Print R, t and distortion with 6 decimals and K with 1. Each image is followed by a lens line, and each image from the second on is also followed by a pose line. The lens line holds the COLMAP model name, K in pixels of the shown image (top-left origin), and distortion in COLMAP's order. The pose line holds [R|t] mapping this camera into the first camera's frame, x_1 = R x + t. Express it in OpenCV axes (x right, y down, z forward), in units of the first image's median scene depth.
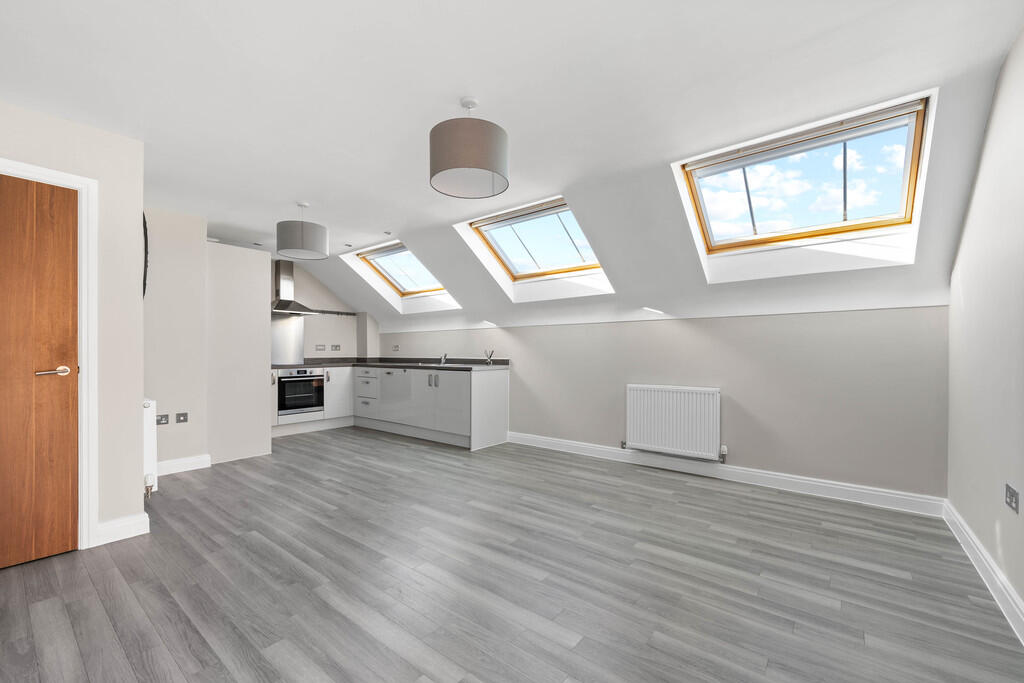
lens RADIAL K [[417.9, 0, 513.9], [0, 417.9, 348.0], [0, 0, 1]] dist [-0.000211, 0.000072]
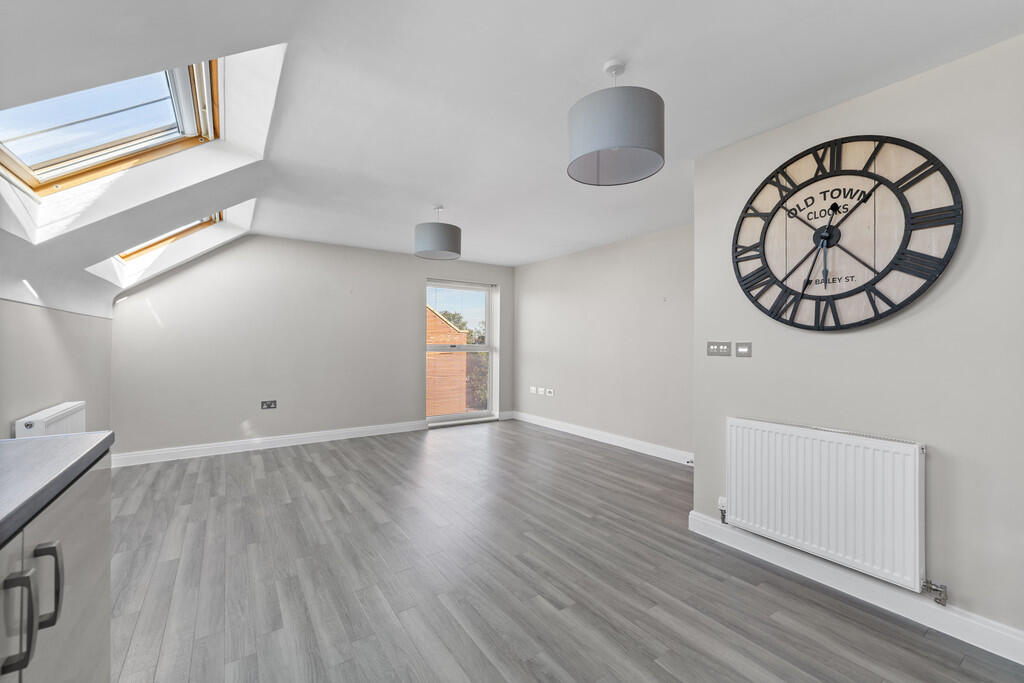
lens RADIAL K [[417.9, 0, 511.1], [0, 417.9, 343.1], [0, 0, 1]] dist [-0.000211, 0.000072]
pose [[-0.954300, -0.000254, 0.298849, -0.645959], [-0.002979, 0.999958, -0.008660, -0.012498], [-0.298834, -0.009155, -0.954261, 1.814622]]
